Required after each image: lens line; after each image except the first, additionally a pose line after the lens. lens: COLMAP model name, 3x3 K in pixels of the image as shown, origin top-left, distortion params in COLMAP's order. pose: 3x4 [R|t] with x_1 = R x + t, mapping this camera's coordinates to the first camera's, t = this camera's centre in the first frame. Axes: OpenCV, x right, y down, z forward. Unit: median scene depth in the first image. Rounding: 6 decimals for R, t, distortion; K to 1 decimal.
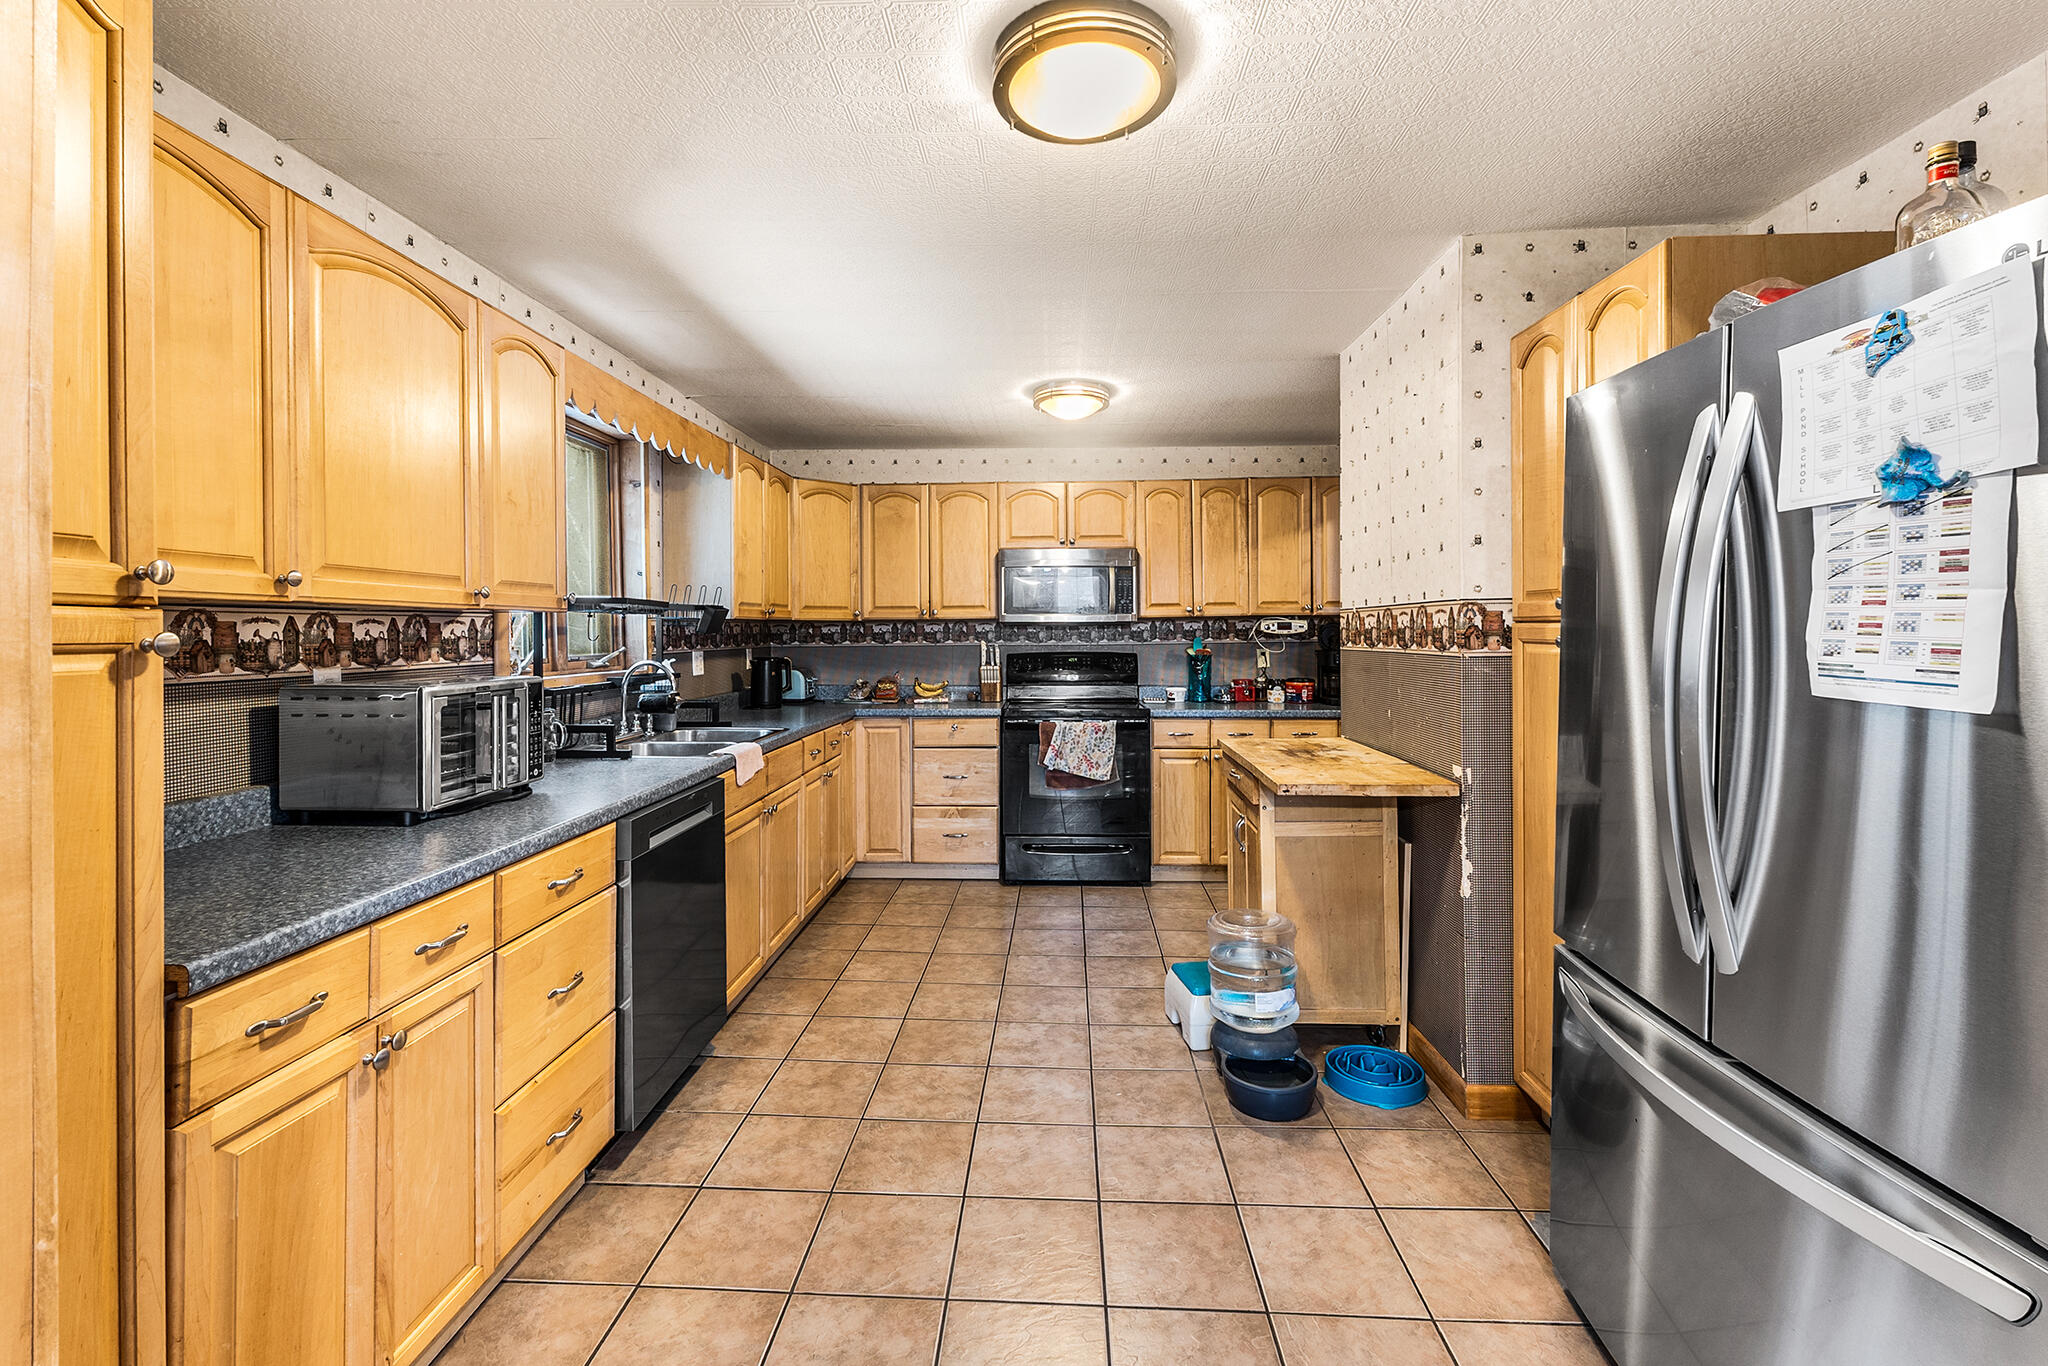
lens RADIAL K [[896.0, 0, 1020.3], [0, 896.0, 632.9], [0, 0, 1]] dist [0.008942, -0.000439]
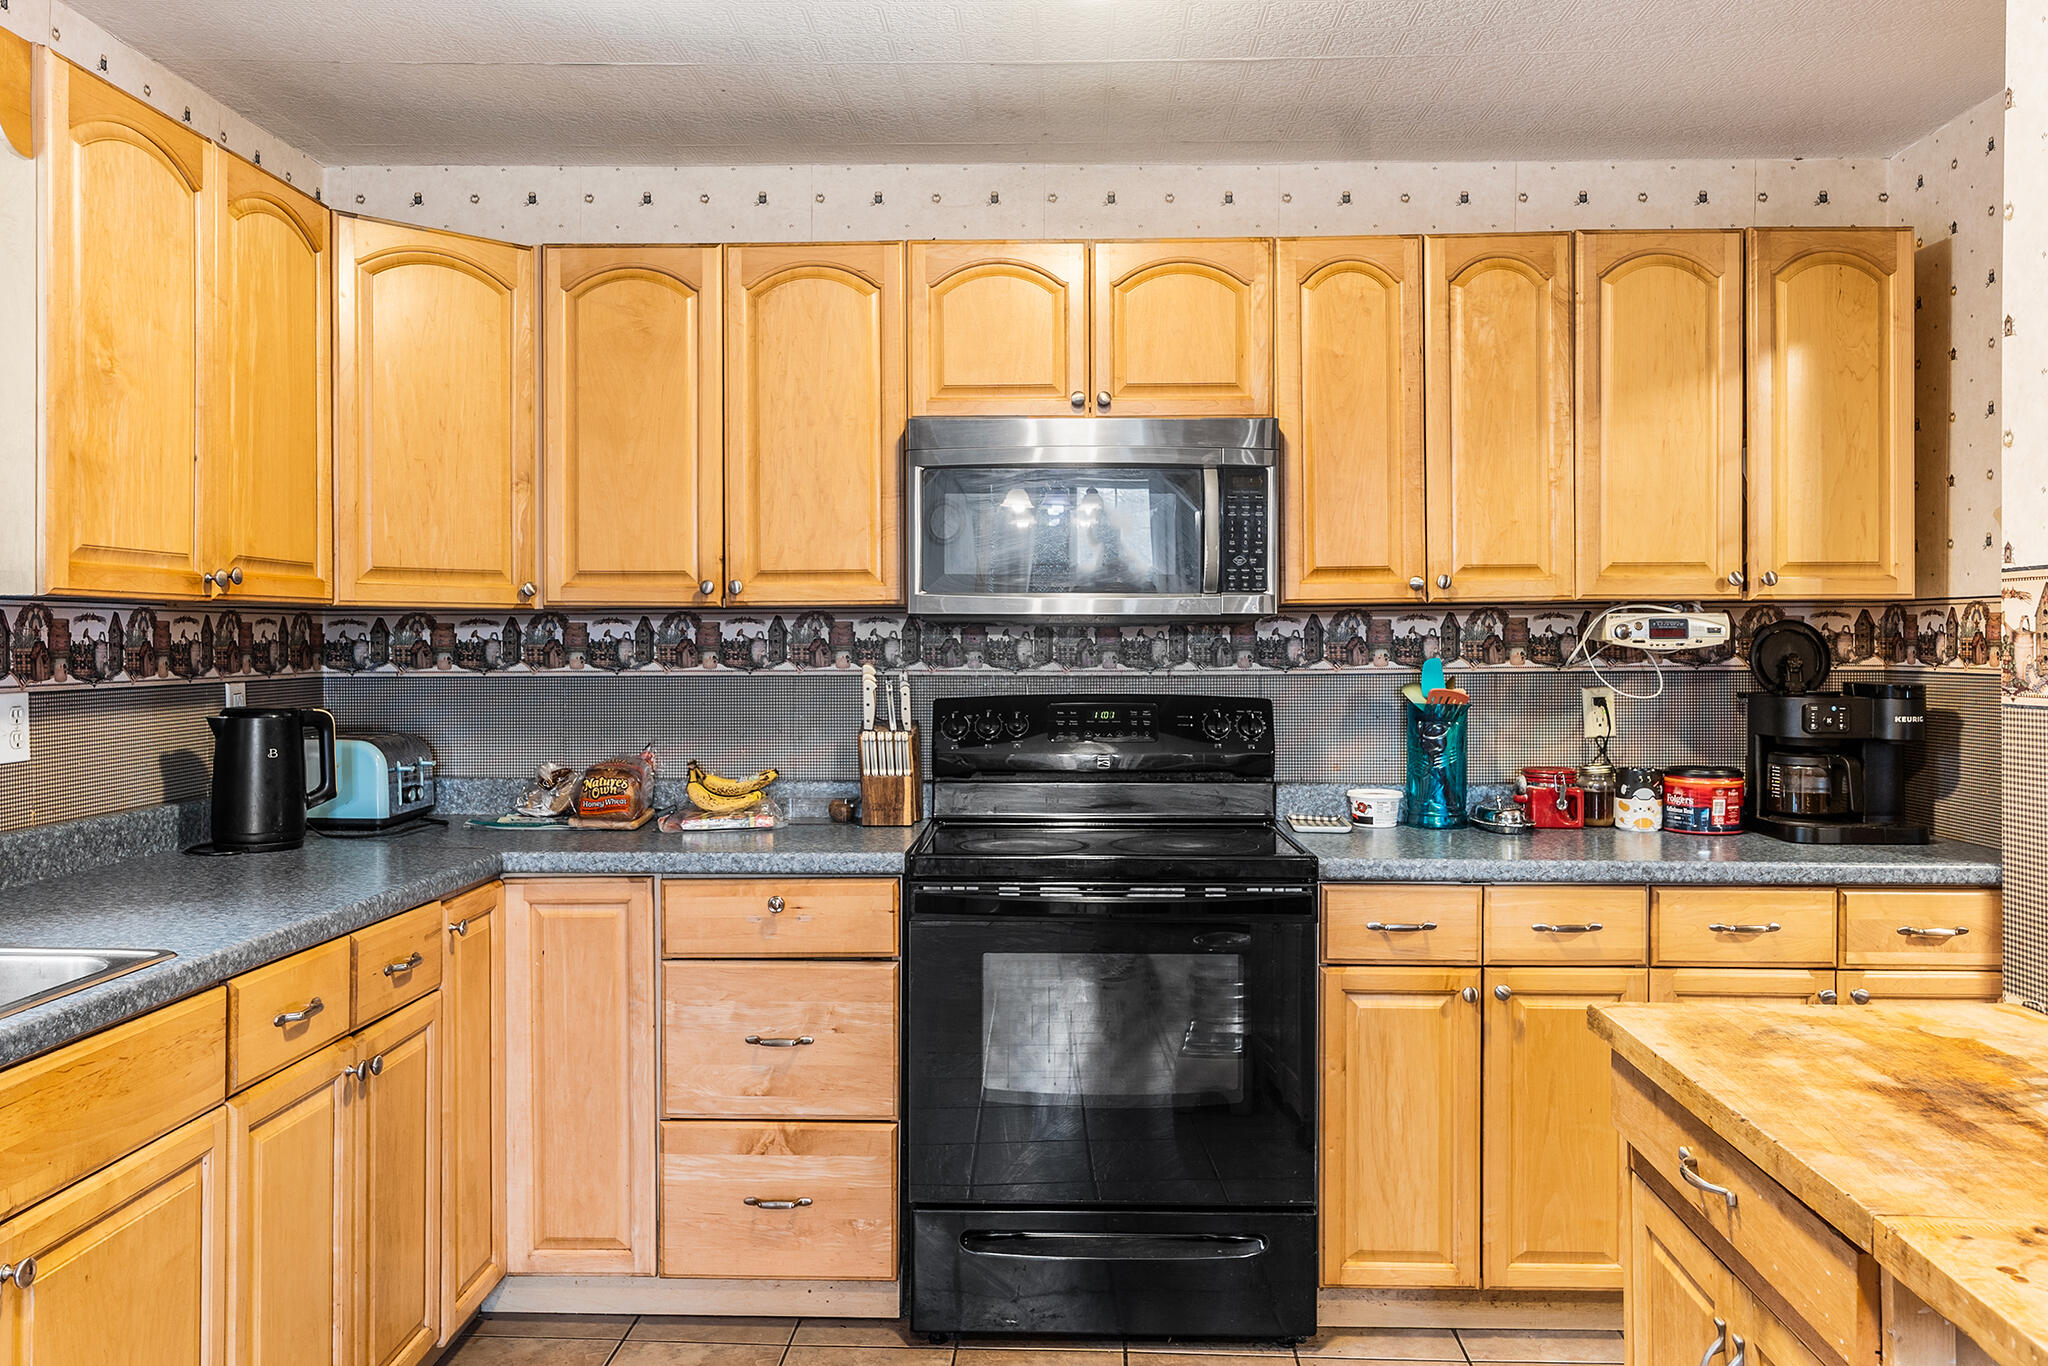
lens RADIAL K [[1594.1, 0, 1045.0], [0, 1594.1, 652.6], [0, 0, 1]] dist [0.014324, -0.000227]
pose [[0.999805, 0.004990, 0.019094, 0.021853], [-0.005108, 0.999968, 0.006099, -0.000598], [-0.019063, -0.006196, 0.999799, 0.350949]]
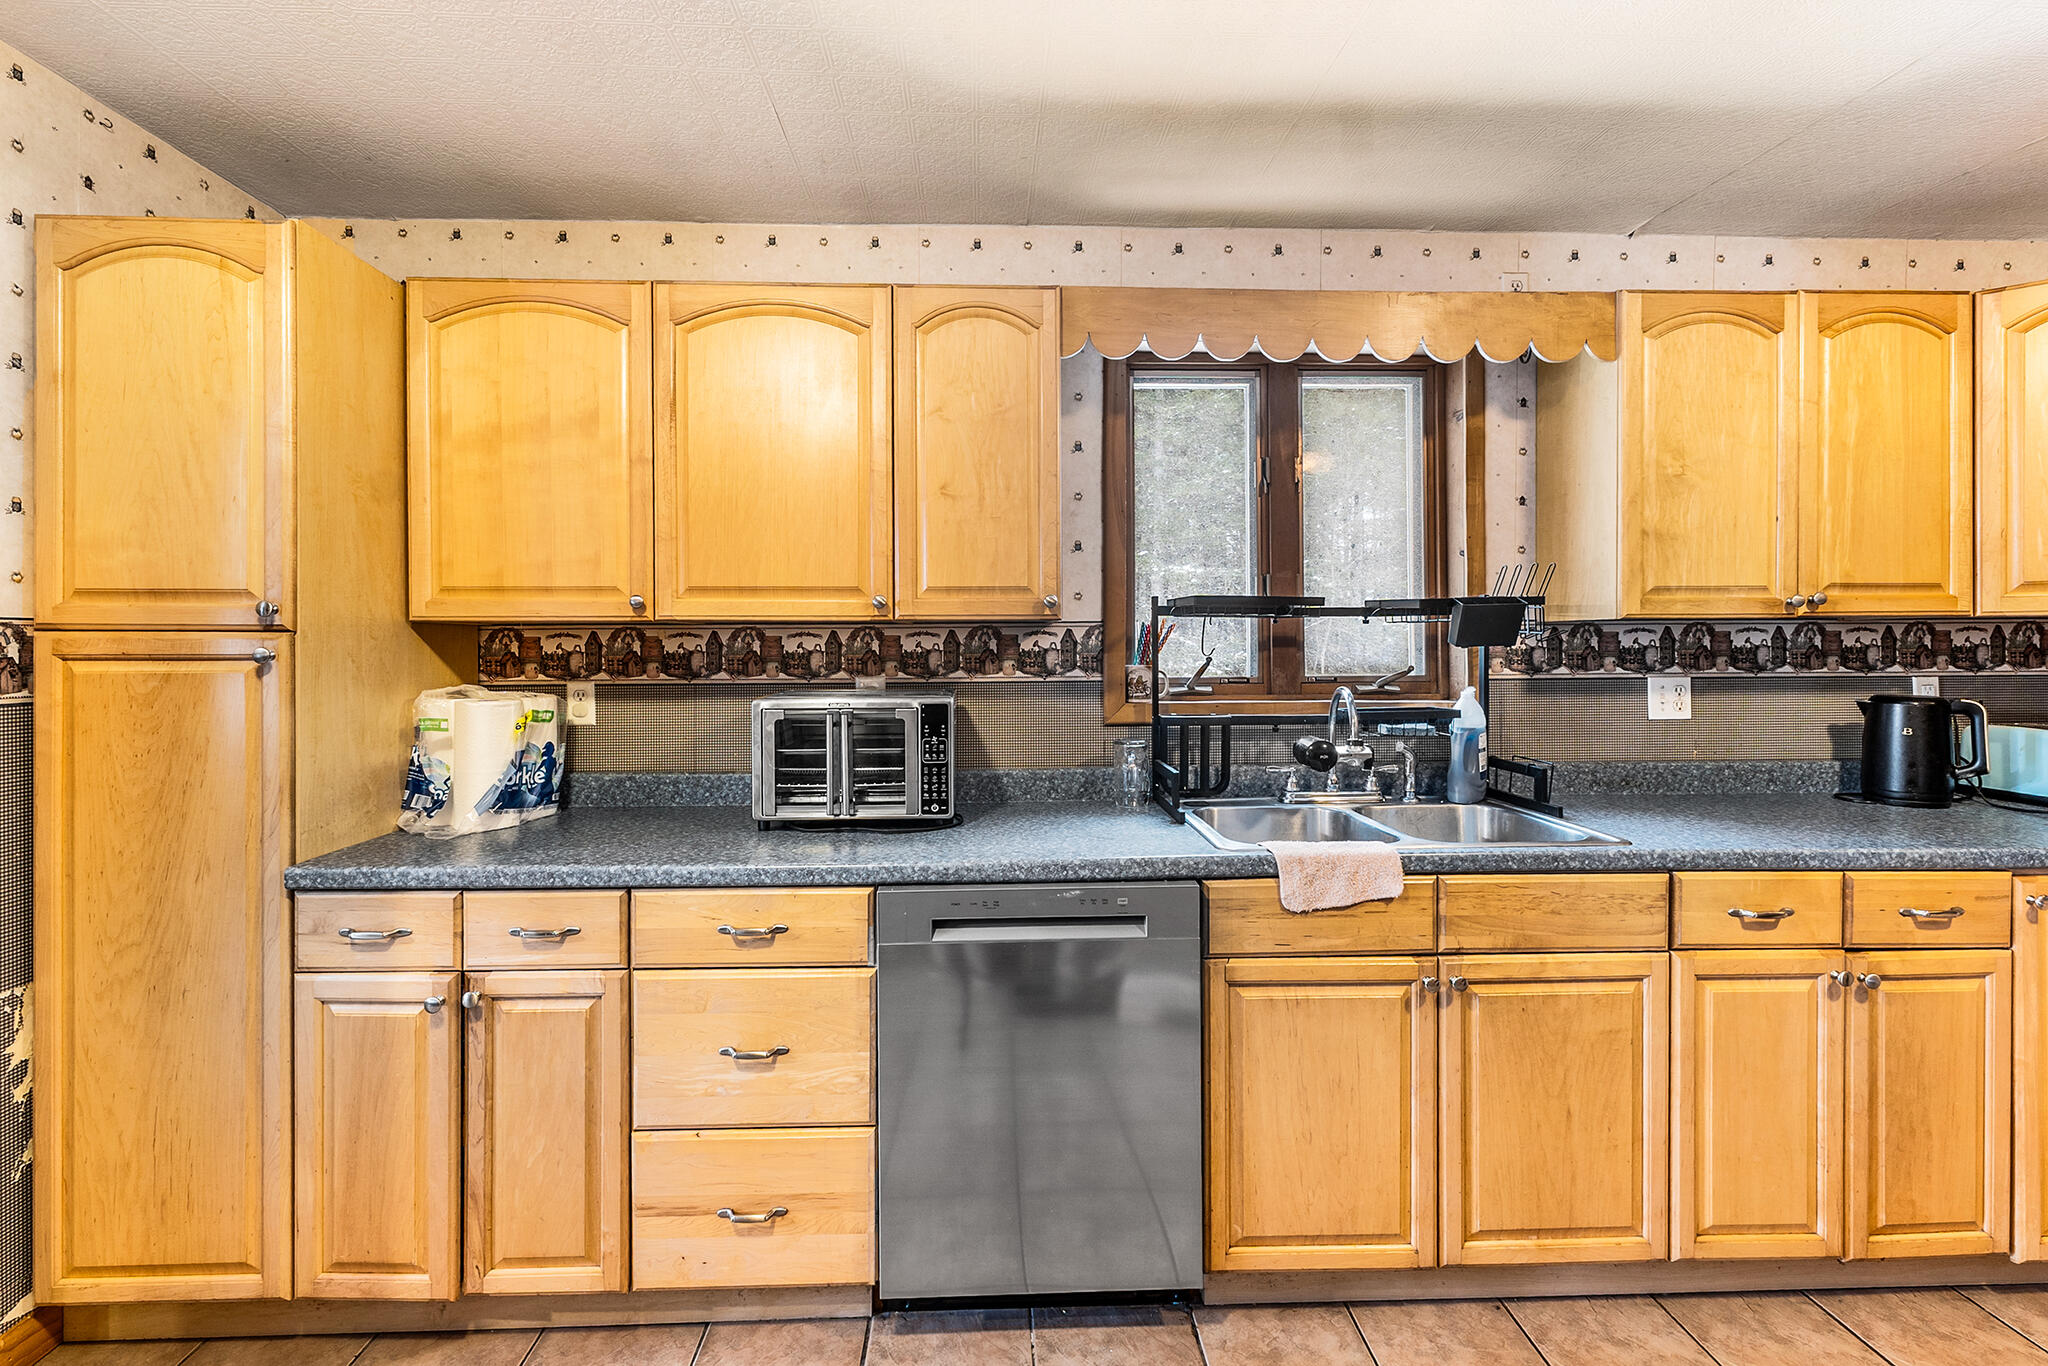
lens RADIAL K [[896.0, 0, 1000.8], [0, 896.0, 649.4], [0, 0, 1]] dist [0.008942, -0.000439]
pose [[0.077172, 0.008415, -0.996982, 0.157113], [0.001052, 0.999963, 0.008522, -0.001911], [0.997017, -0.001707, 0.077160, 0.489967]]
